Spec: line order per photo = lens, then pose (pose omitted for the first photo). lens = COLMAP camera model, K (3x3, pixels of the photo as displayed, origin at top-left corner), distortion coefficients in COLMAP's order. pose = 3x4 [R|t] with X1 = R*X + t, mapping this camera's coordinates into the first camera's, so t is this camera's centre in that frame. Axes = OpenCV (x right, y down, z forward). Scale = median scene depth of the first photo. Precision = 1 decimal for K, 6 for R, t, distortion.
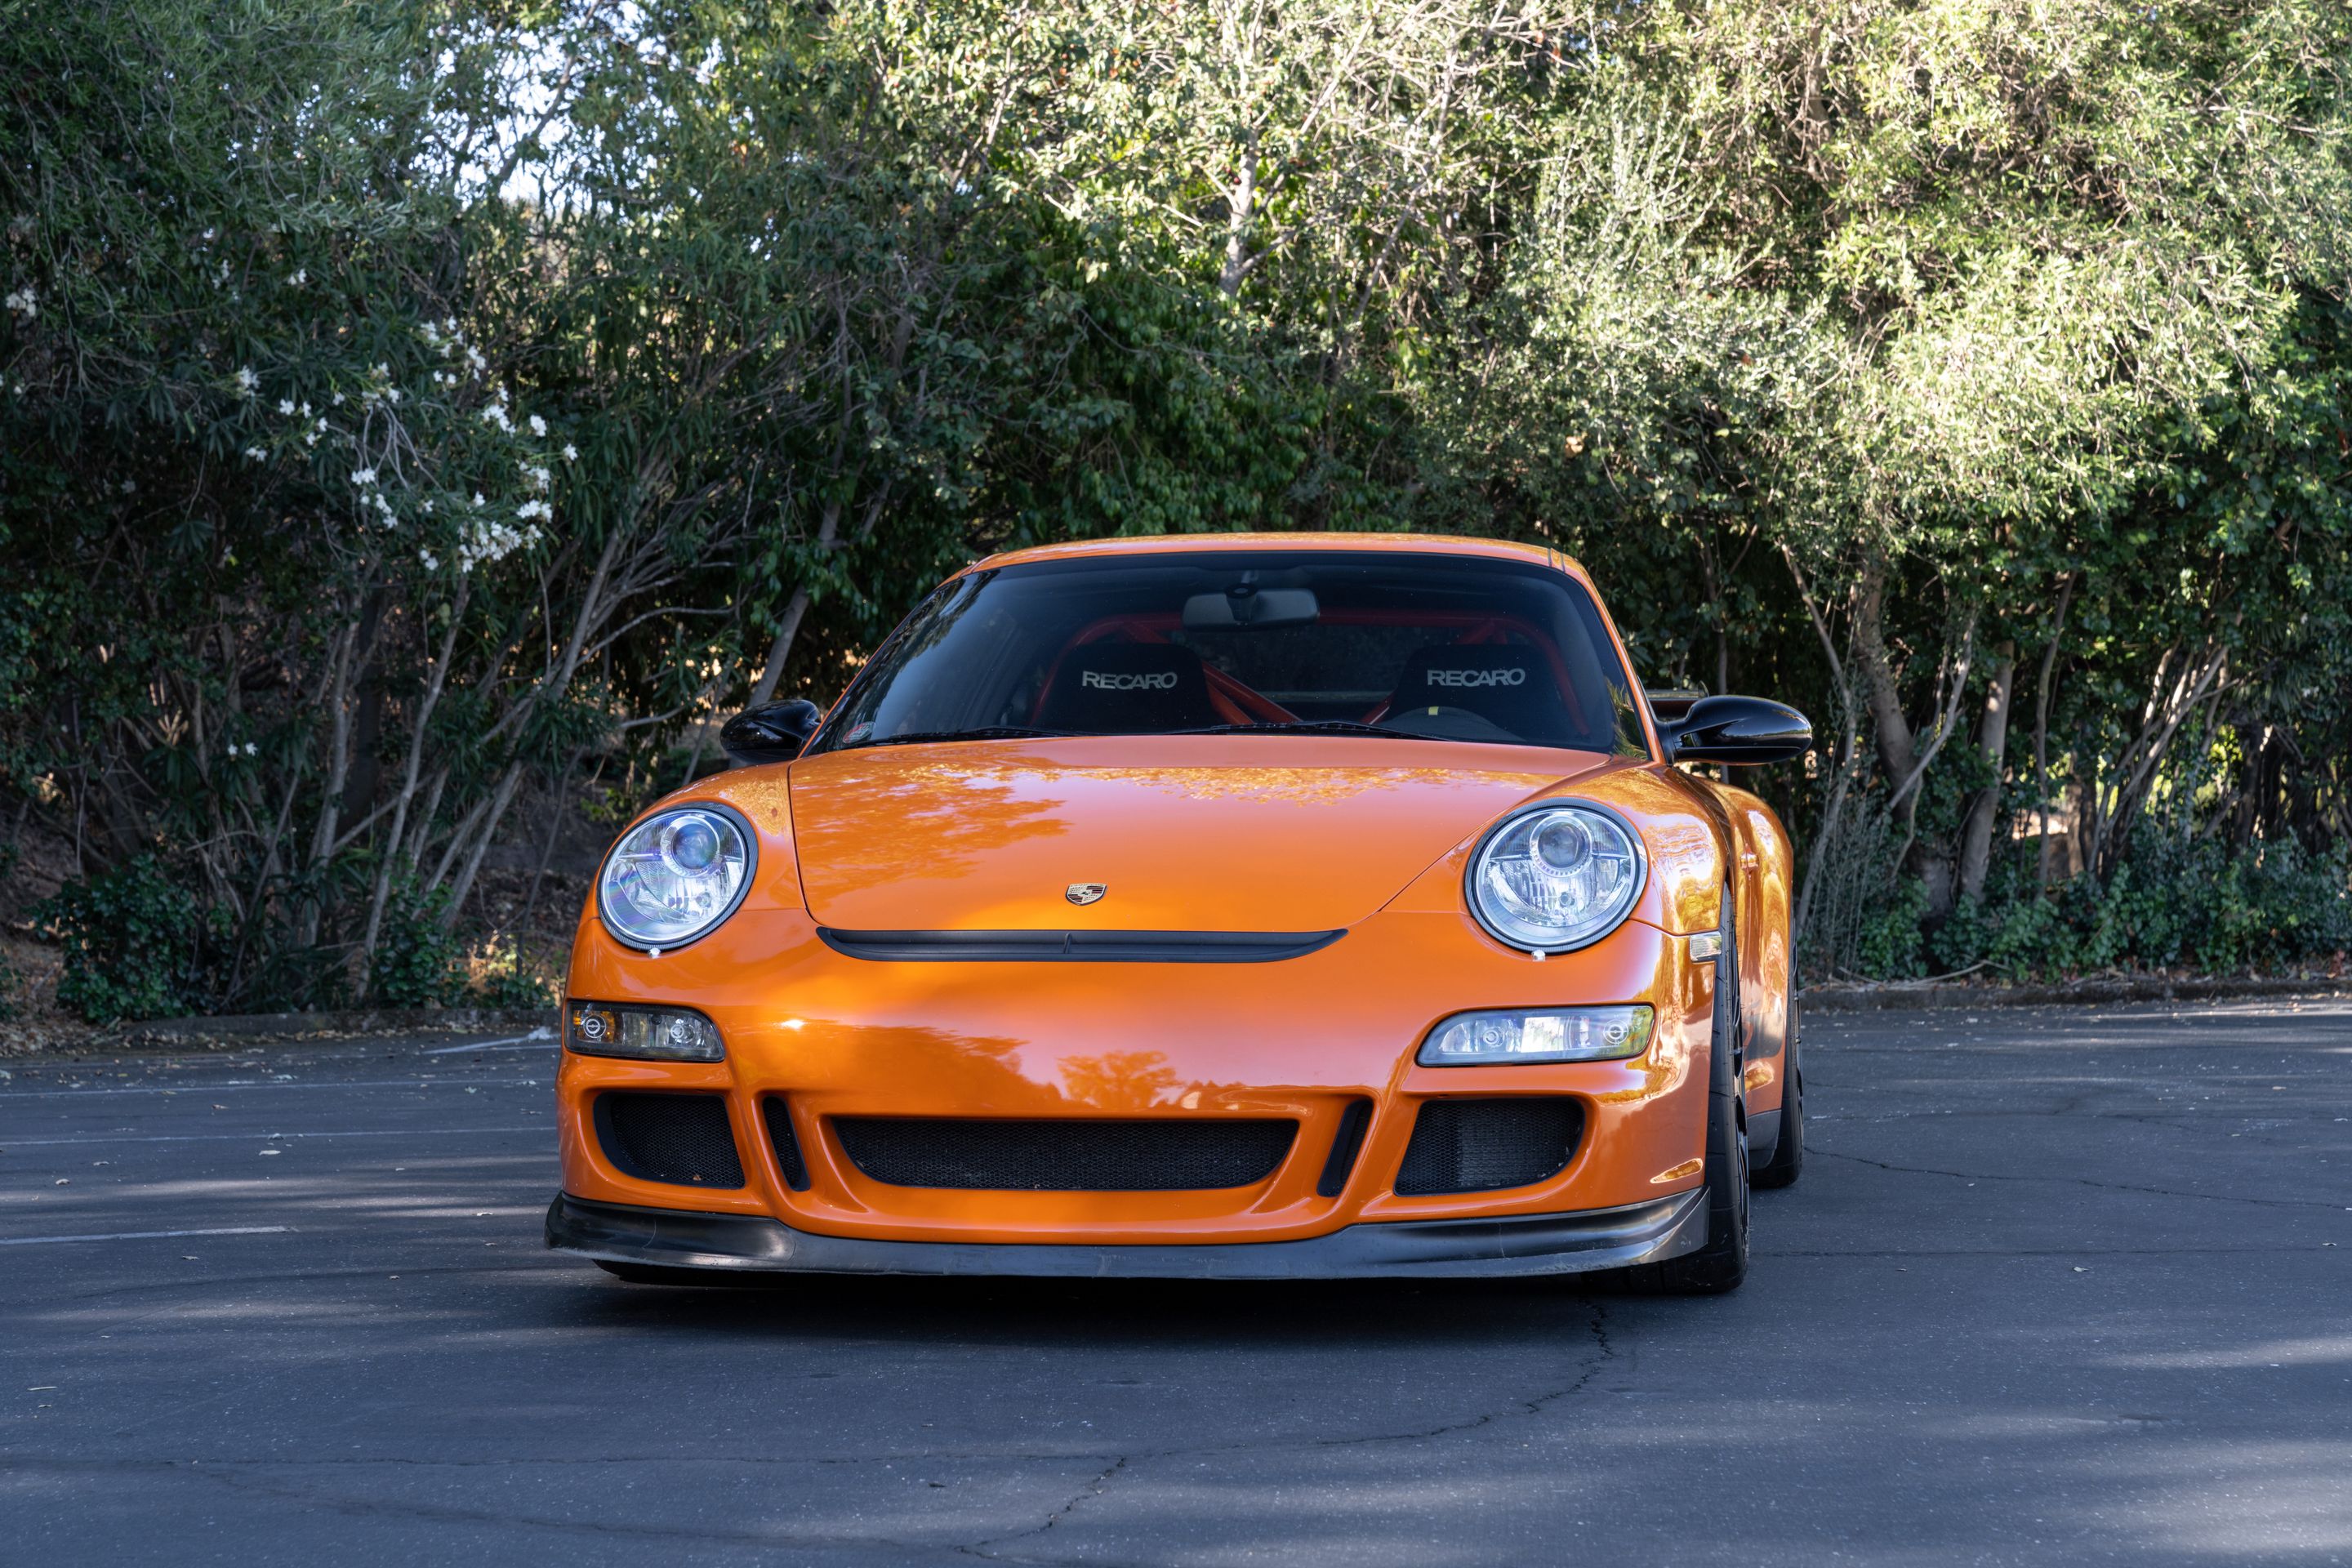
lens RADIAL K [[4721.1, 0, 1176.0], [0, 4721.1, 784.0], [0, 0, 1]] dist [0.056989, -0.129913]
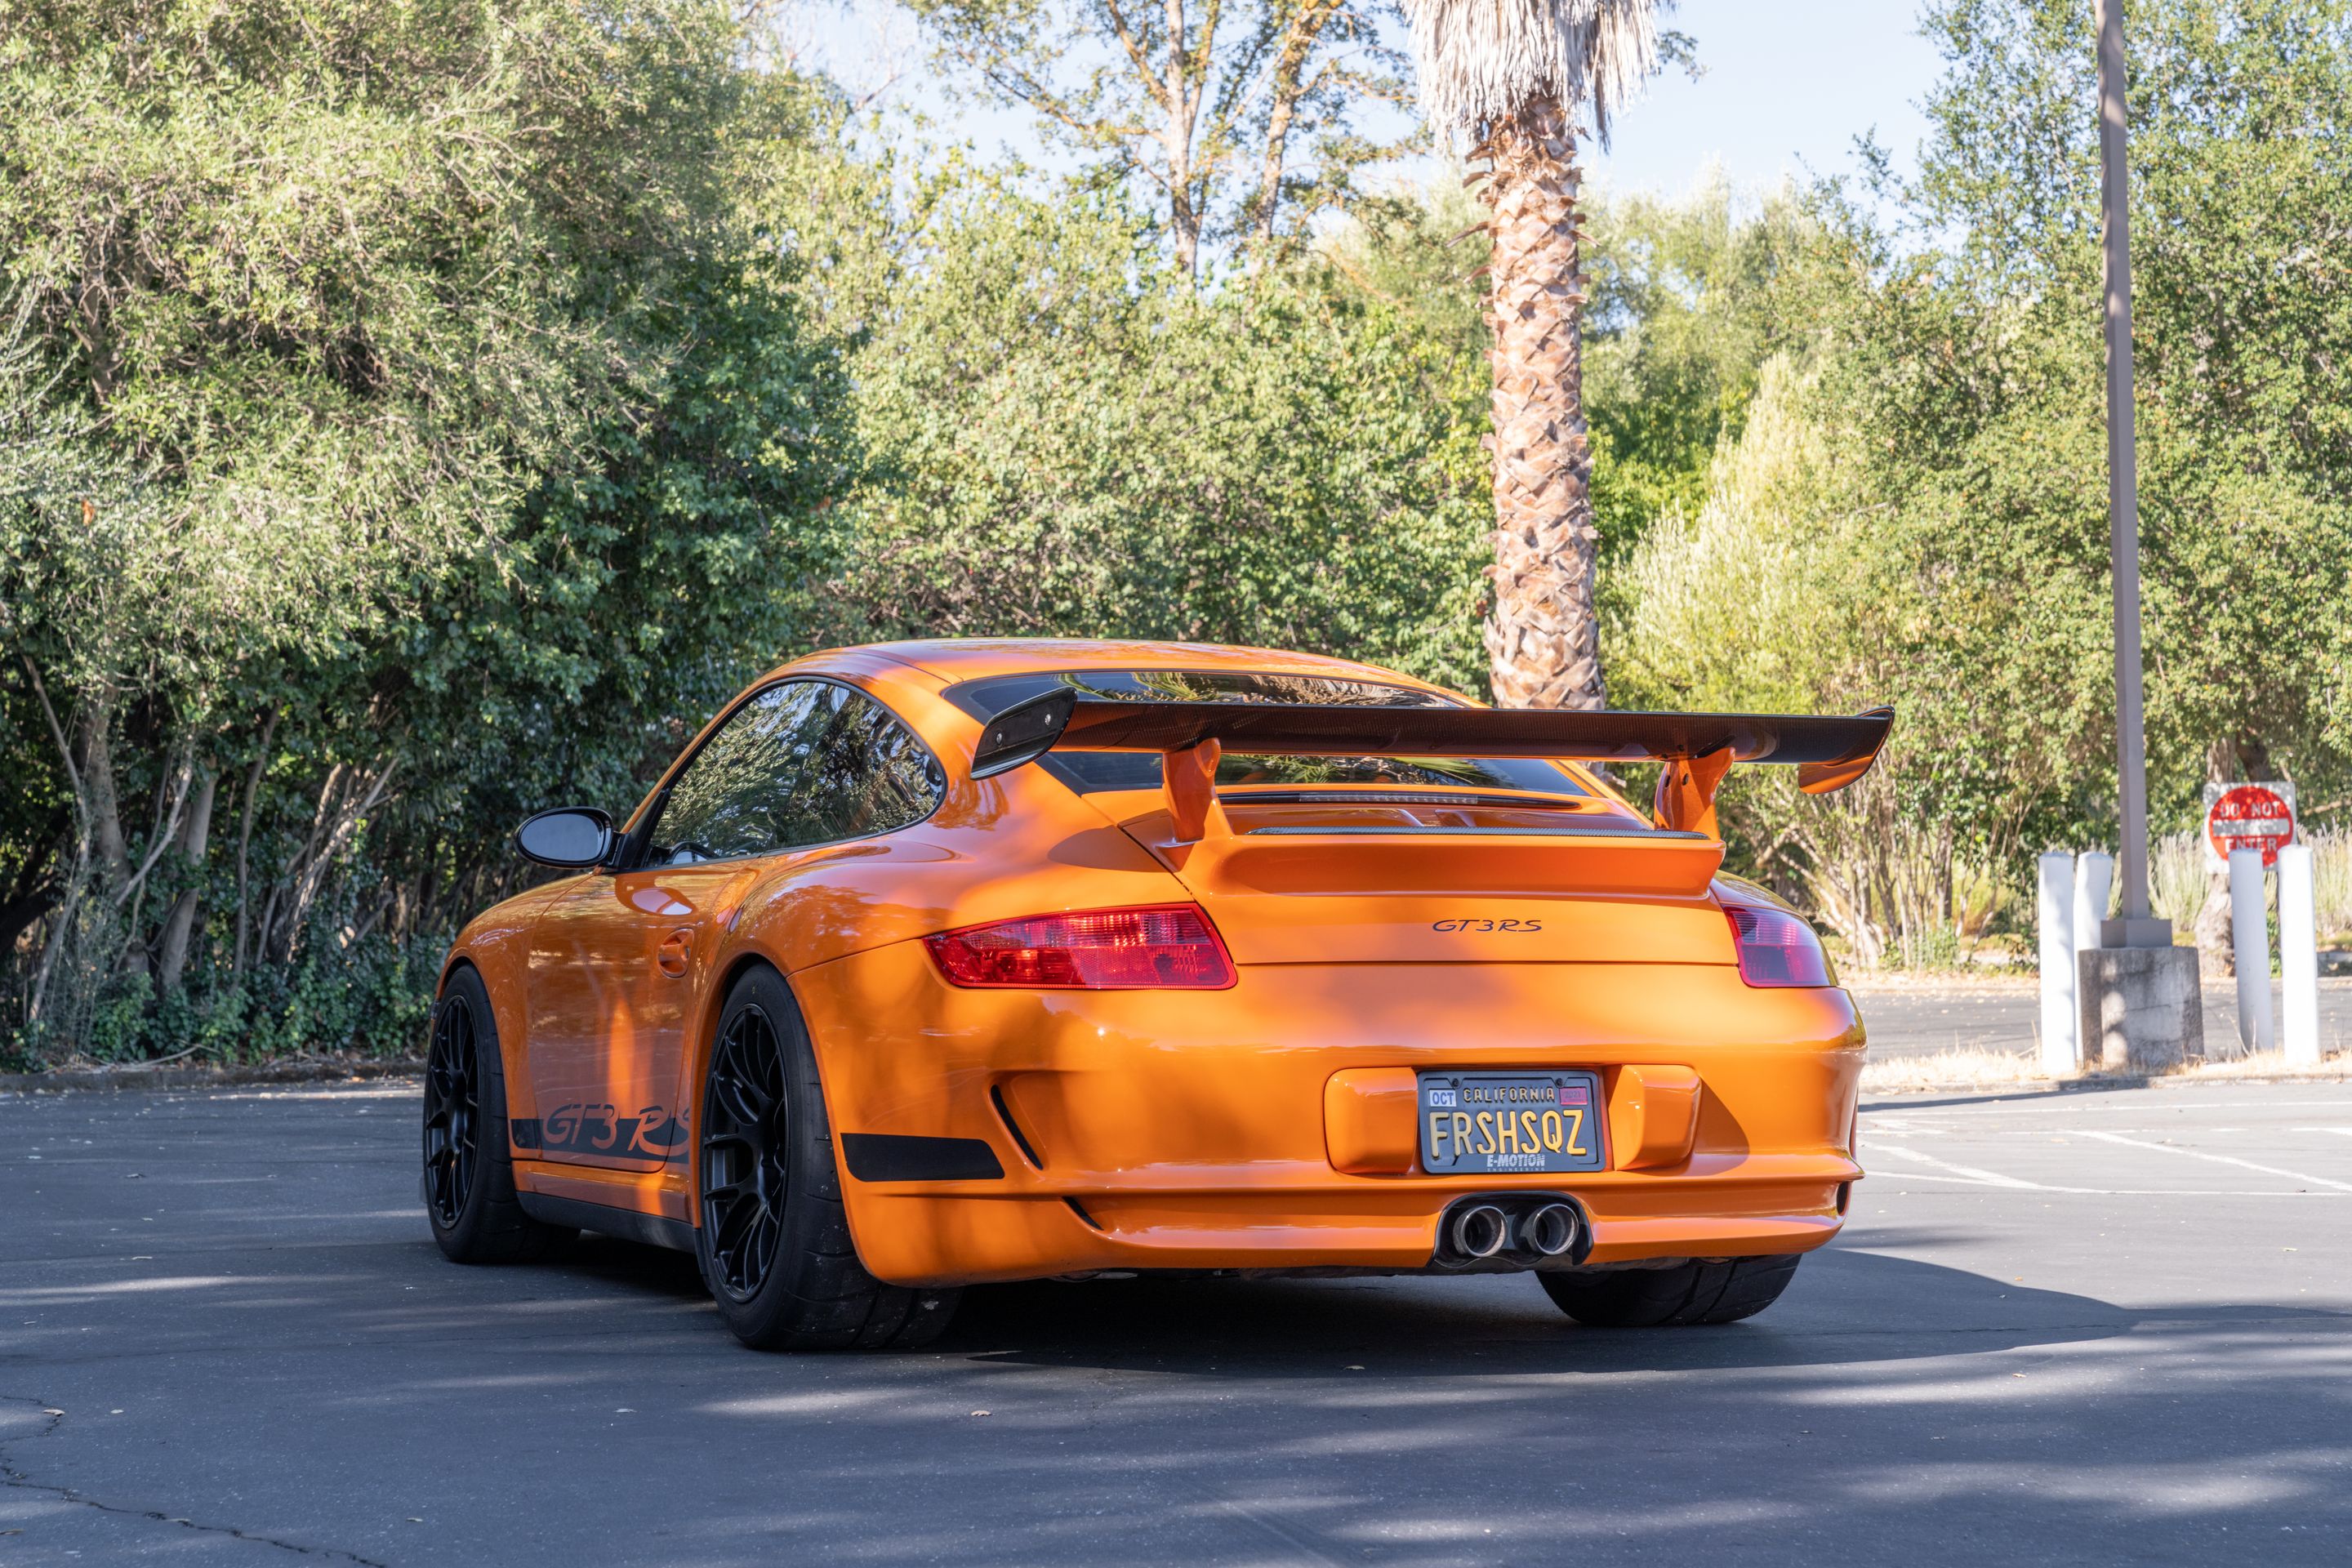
lens RADIAL K [[4721.1, 0, 1176.0], [0, 4721.1, 784.0], [0, 0, 1]] dist [0.056989, -0.129913]
pose [[0.879580, 0.020067, 0.475329, -0.208995], [-0.010155, 0.999674, -0.023411, -0.000461], [-0.475644, 0.015765, 0.879497, -0.120181]]
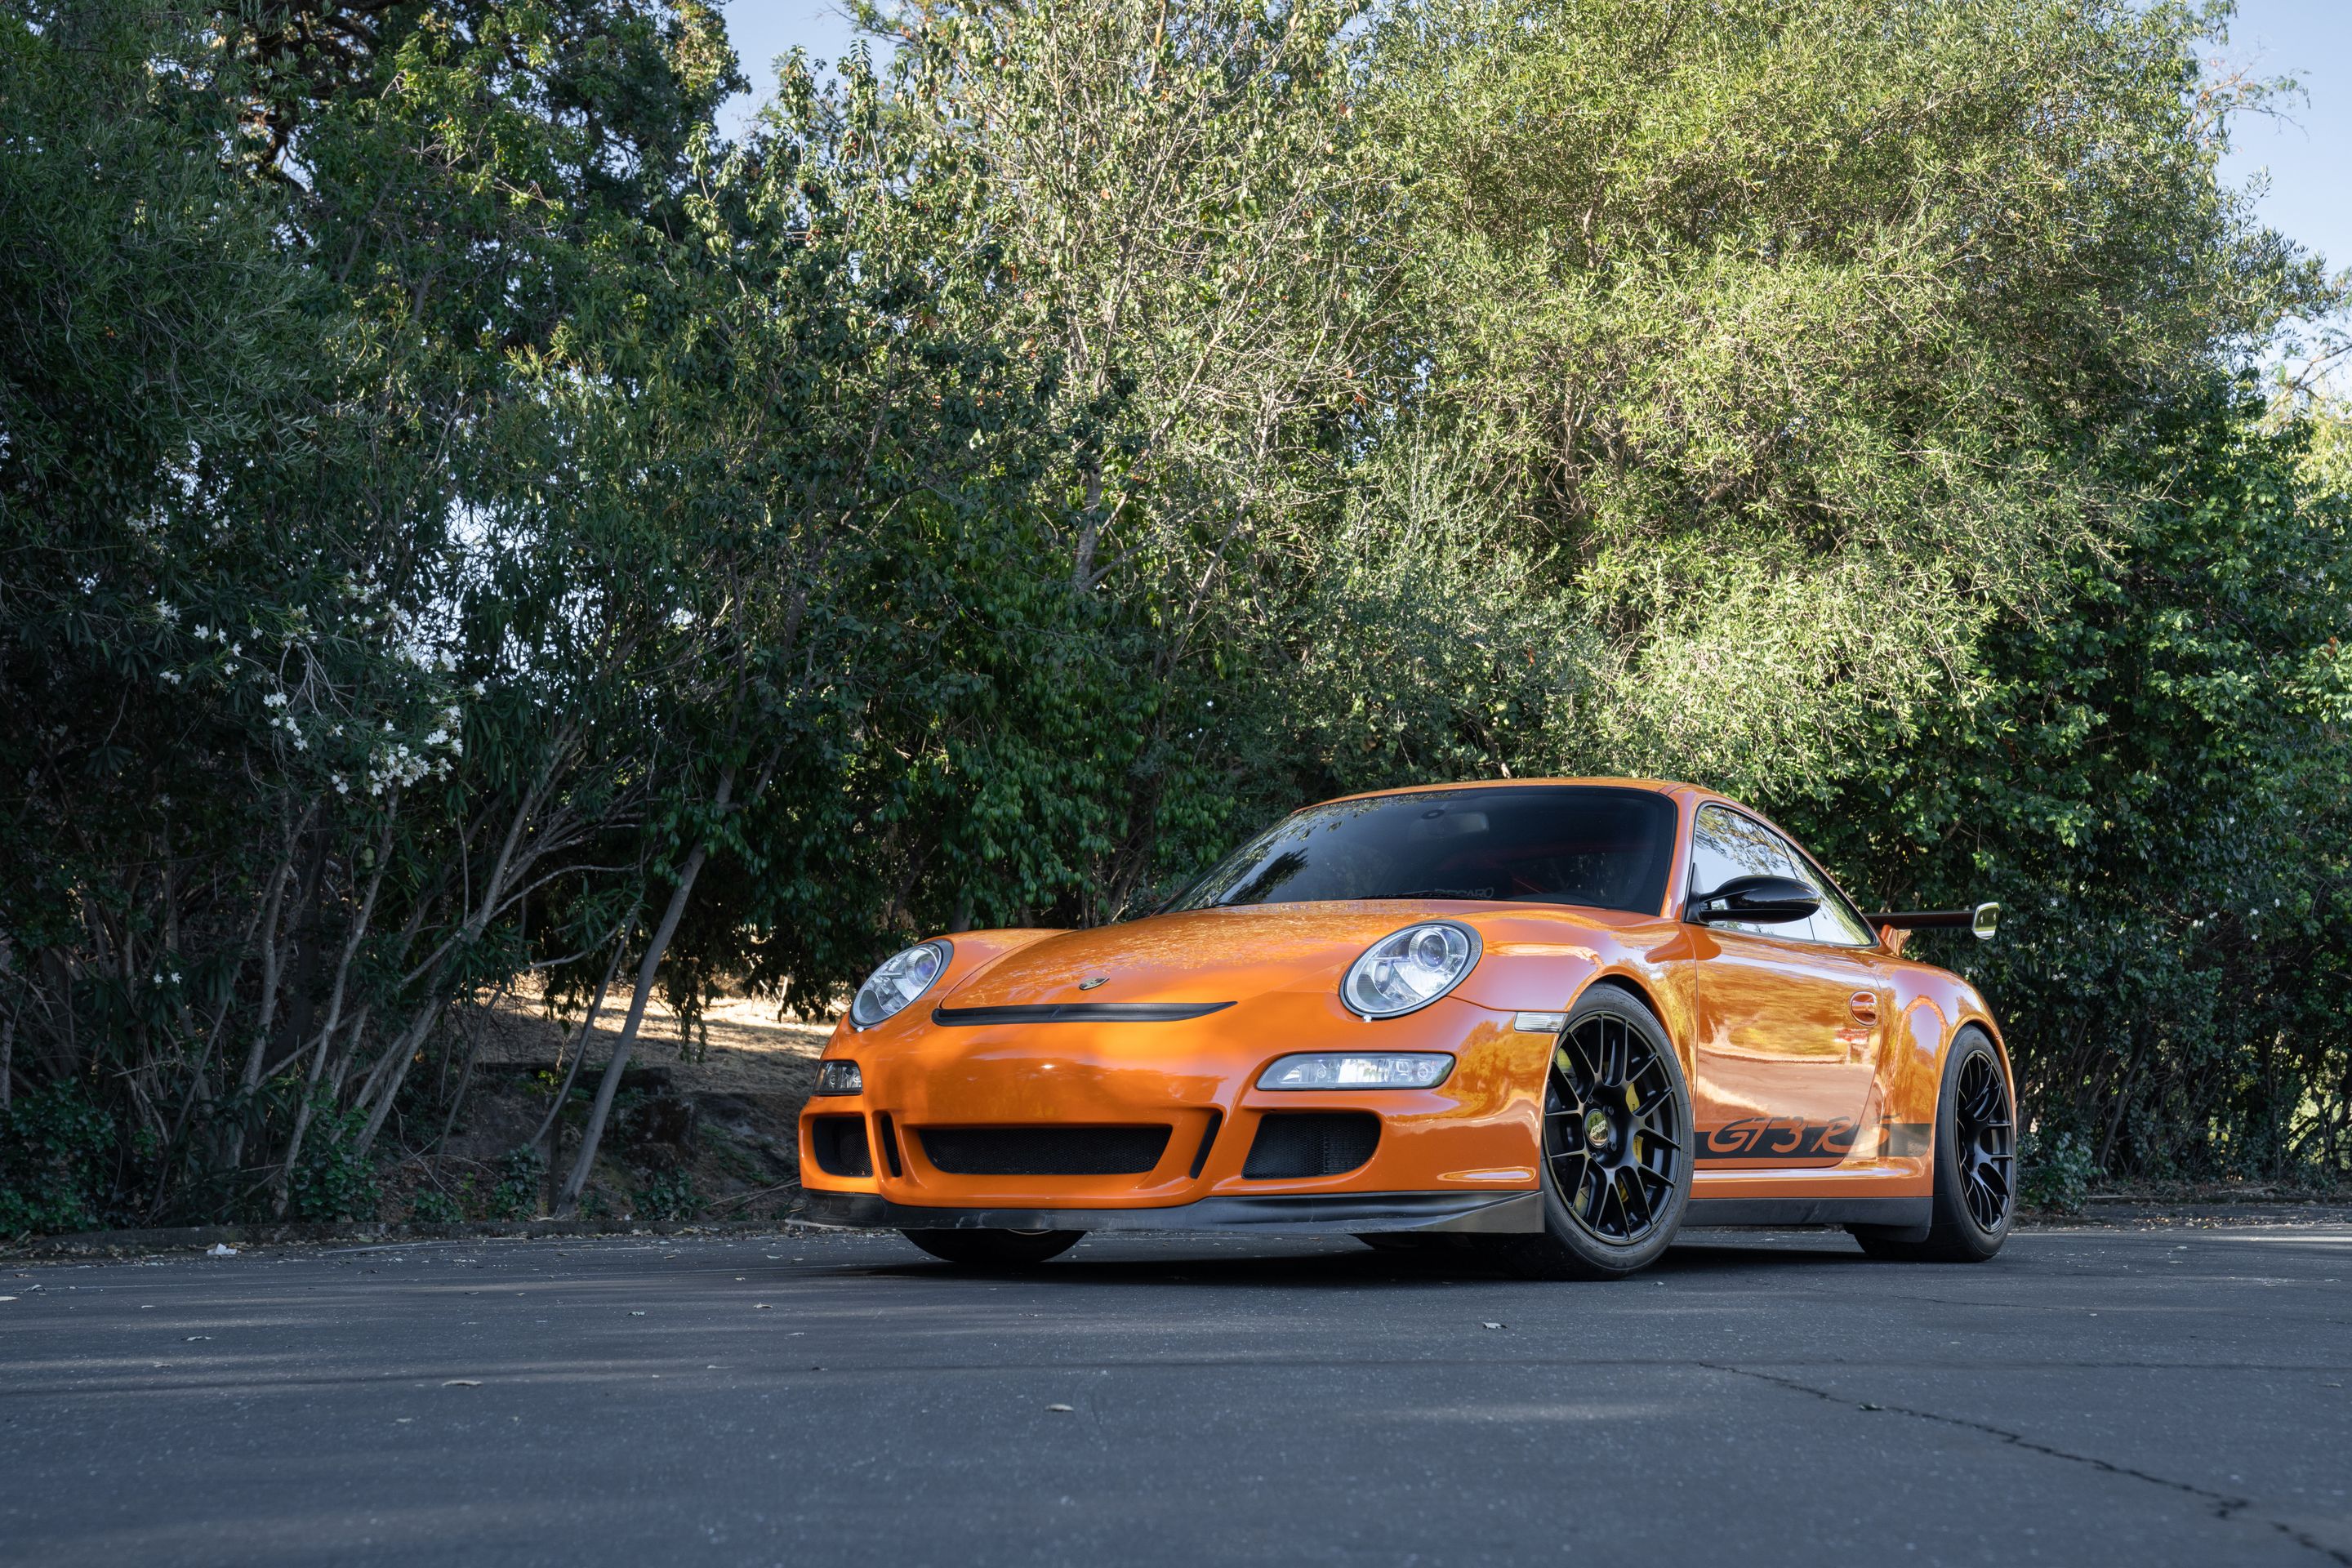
lens RADIAL K [[3280.4, 0, 1176.0], [0, 3280.4, 784.0], [0, 0, 1]] dist [0.166779, 0.115062]
pose [[0.998254, 0.007189, 0.058635, -0.013676], [-0.000849, 0.994211, -0.107444, 0.032490], [-0.059068, 0.107206, 0.992481, 0.245306]]
